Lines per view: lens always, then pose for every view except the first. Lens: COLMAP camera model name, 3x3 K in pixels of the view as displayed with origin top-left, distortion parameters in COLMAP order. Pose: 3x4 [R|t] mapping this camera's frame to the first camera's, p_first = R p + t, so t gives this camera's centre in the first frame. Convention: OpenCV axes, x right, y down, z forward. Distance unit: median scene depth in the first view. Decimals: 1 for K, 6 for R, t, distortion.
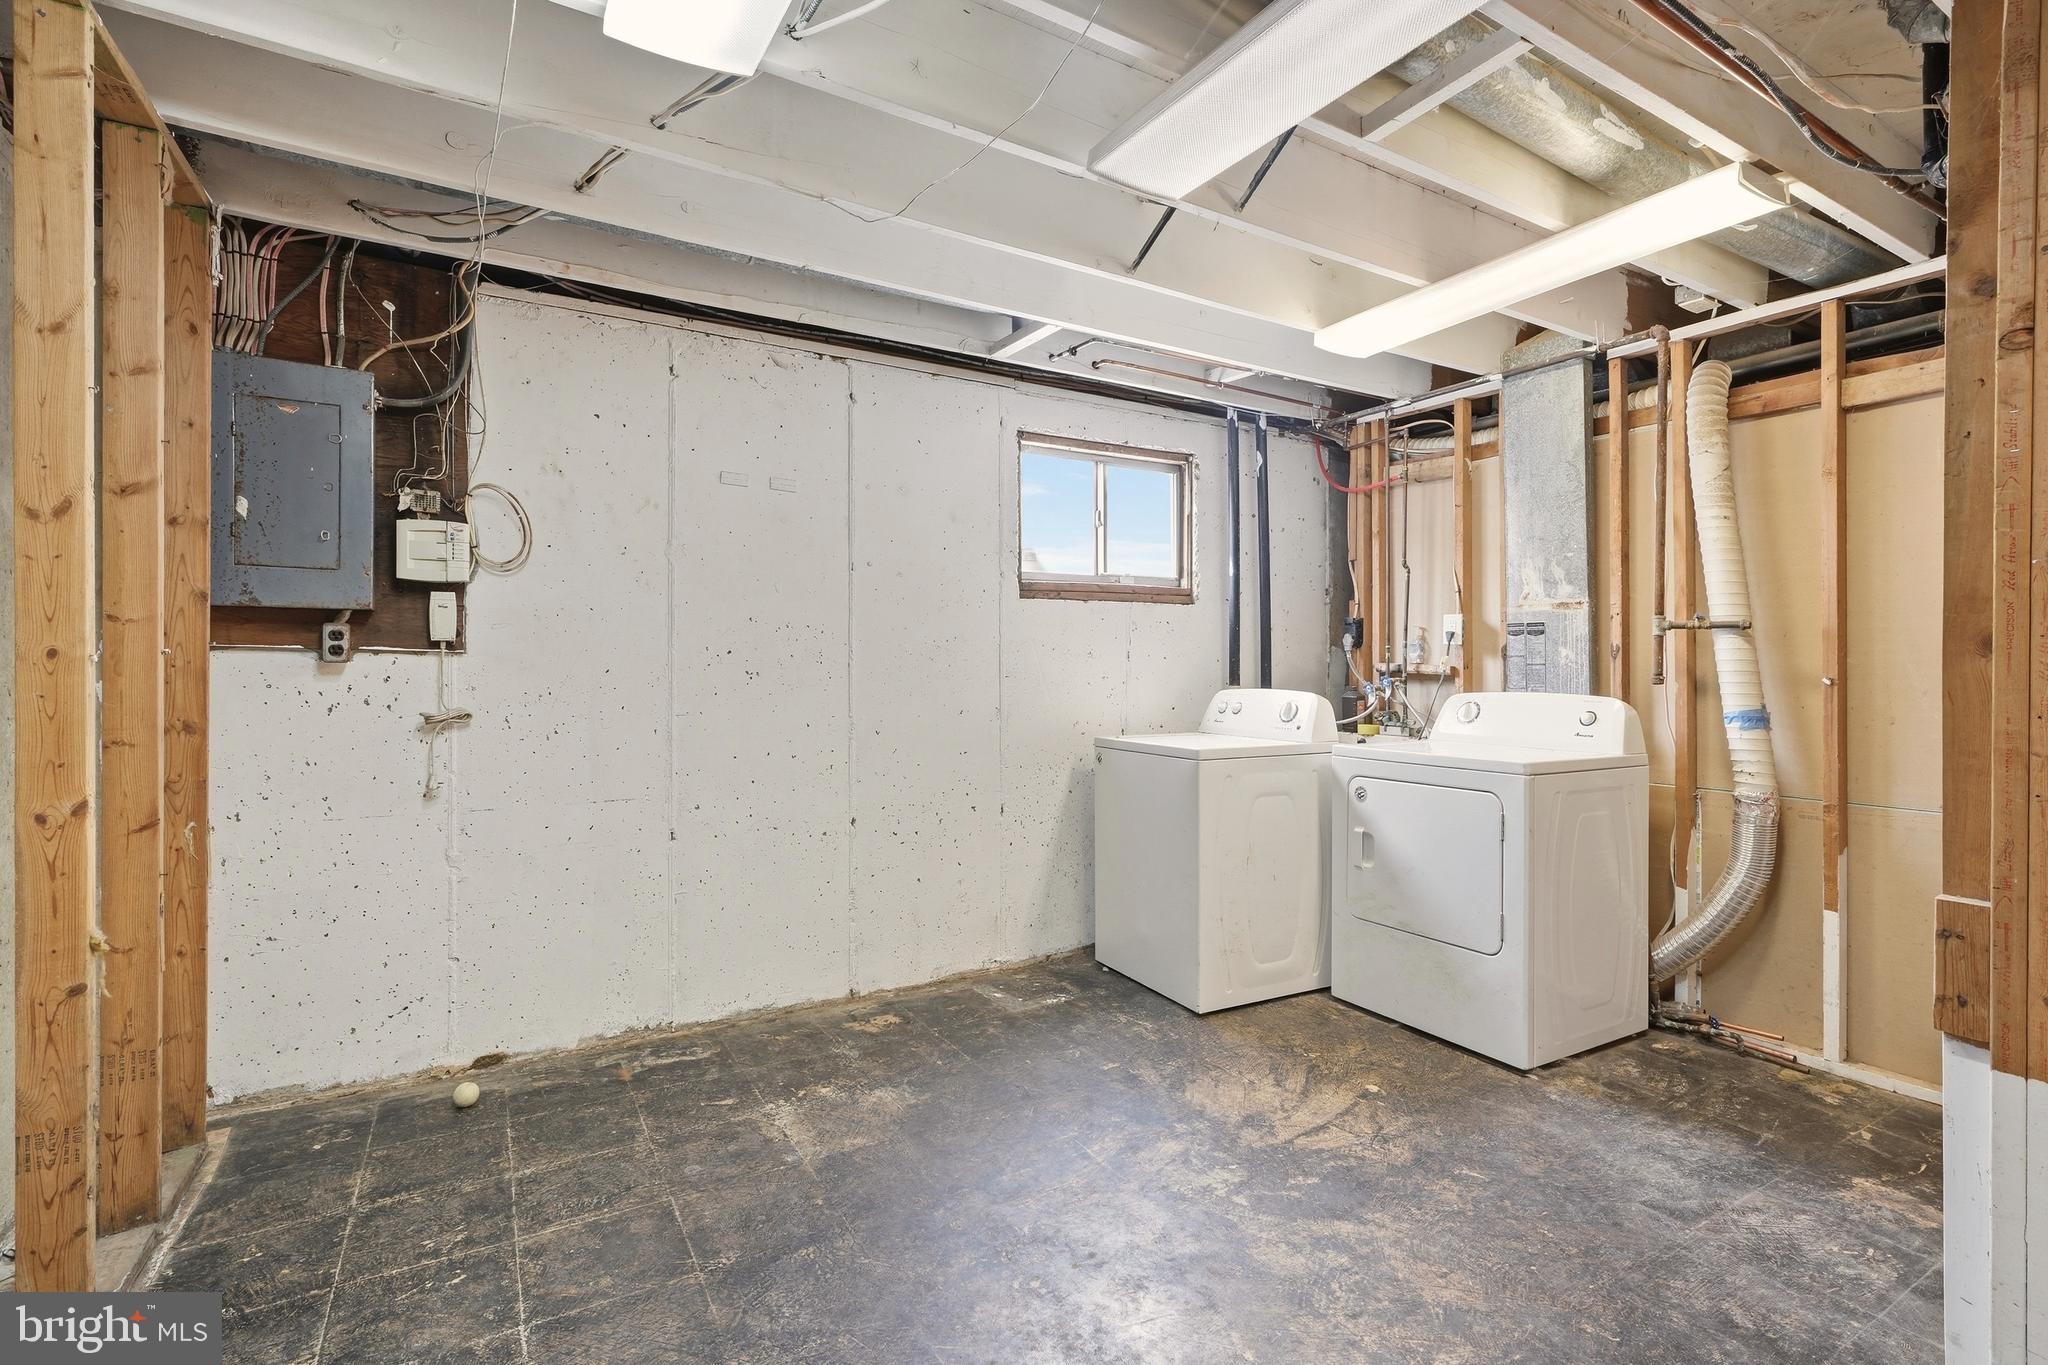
lens RADIAL K [[943.5, 0, 1030.3], [0, 943.5, 676.5], [0, 0, 1]] dist [-0.009044, 0.003698]
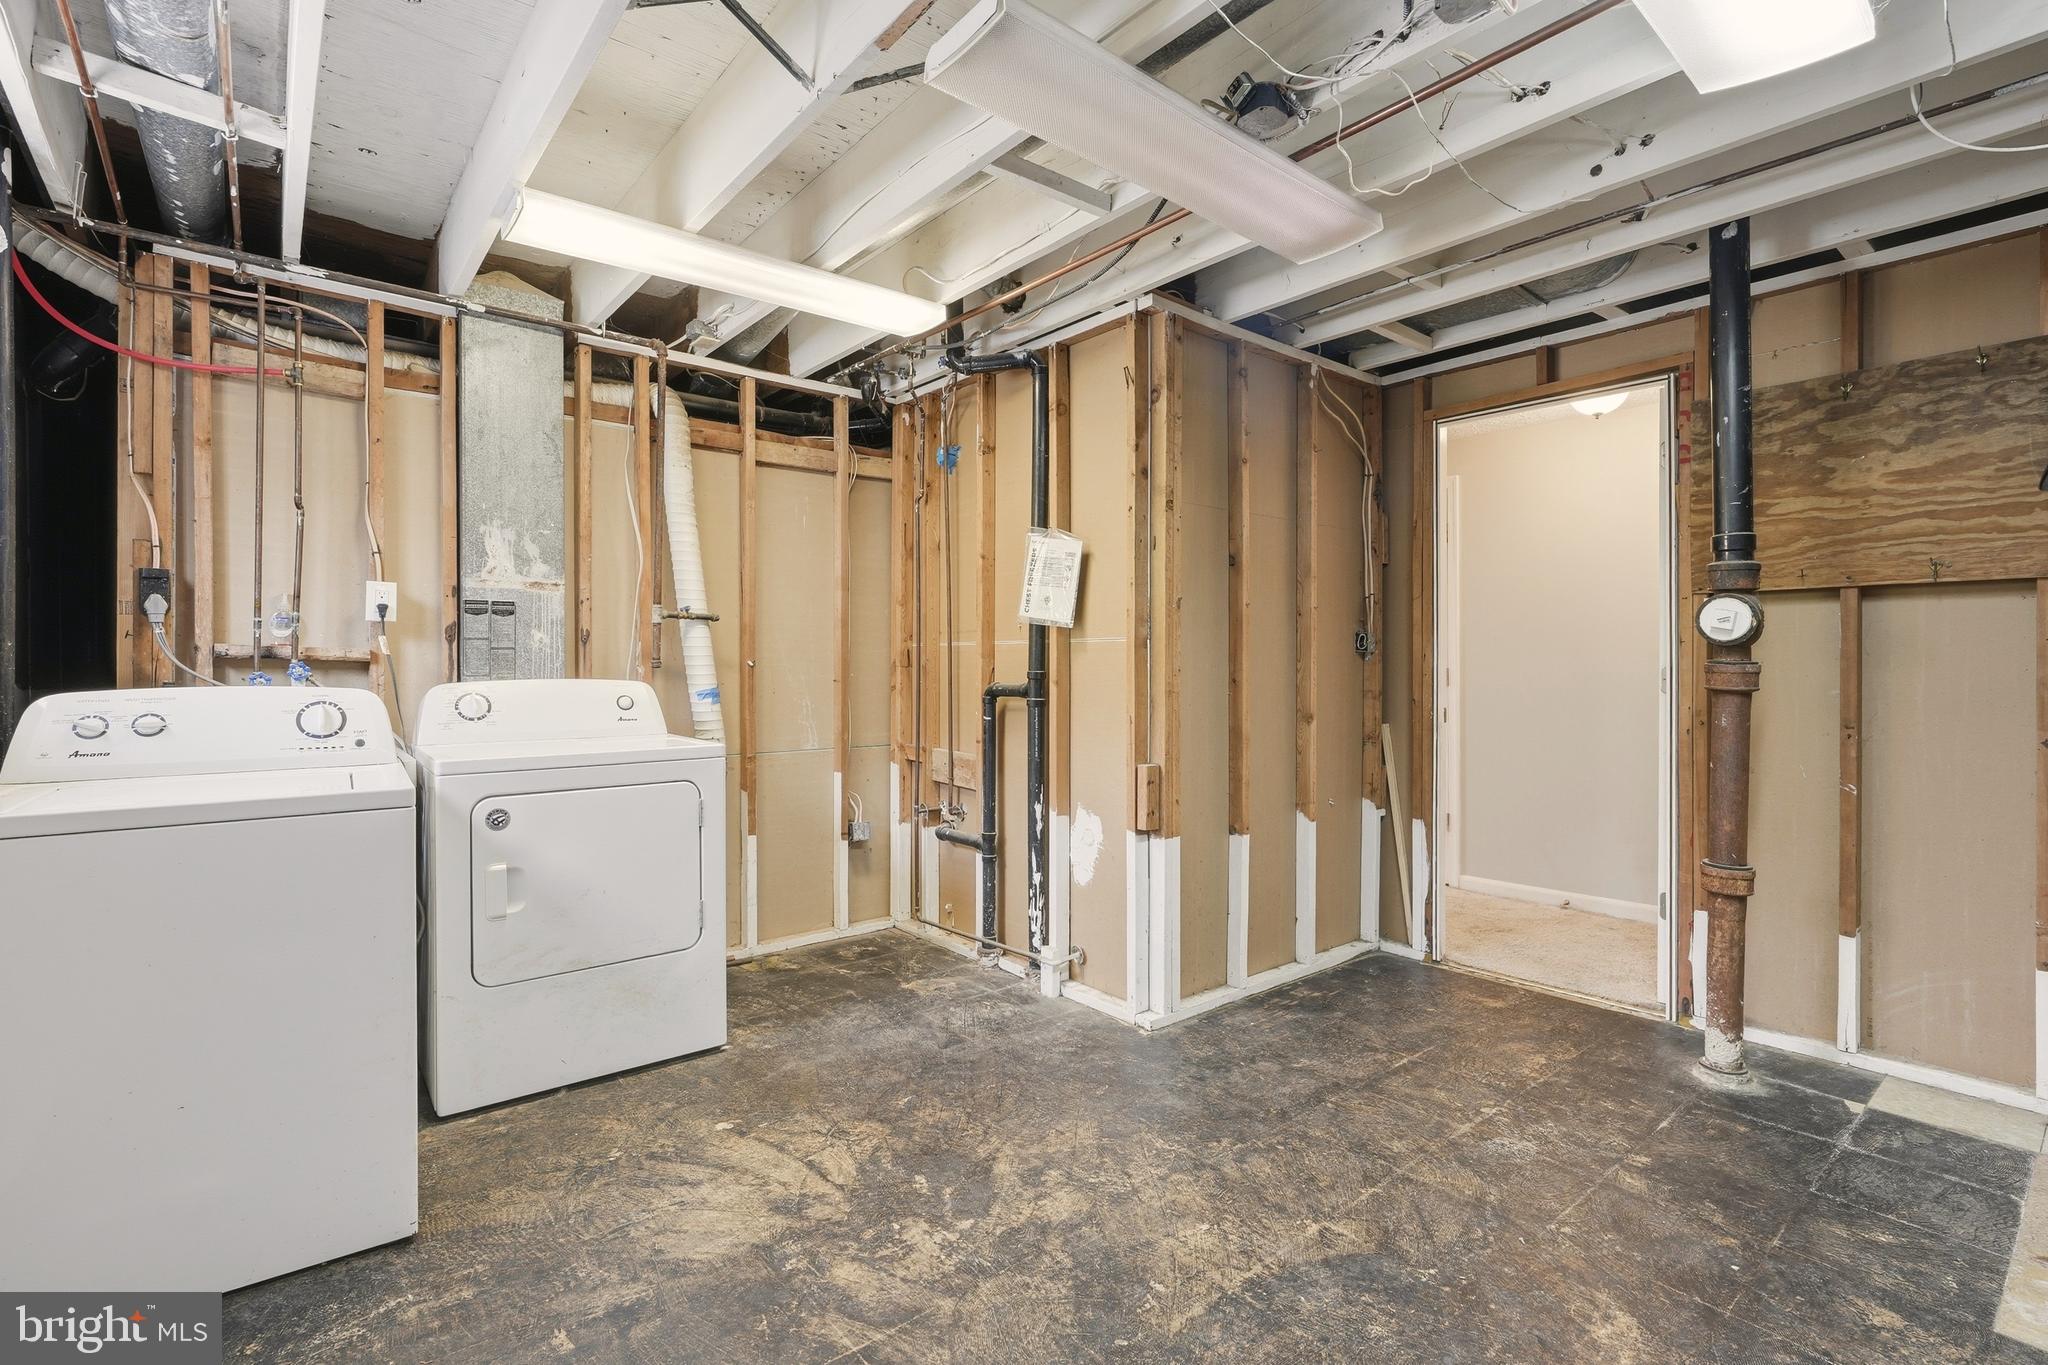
lens RADIAL K [[943.5, 0, 1030.5], [0, 943.5, 664.1], [0, 0, 1]] dist [-0.009044, 0.003698]
pose [[-0.153692, -0.008158, 0.988085, -0.541027], [0.007270, 0.999930, 0.009387, -0.003181], [-0.988092, 0.008626, -0.153622, 0.830633]]
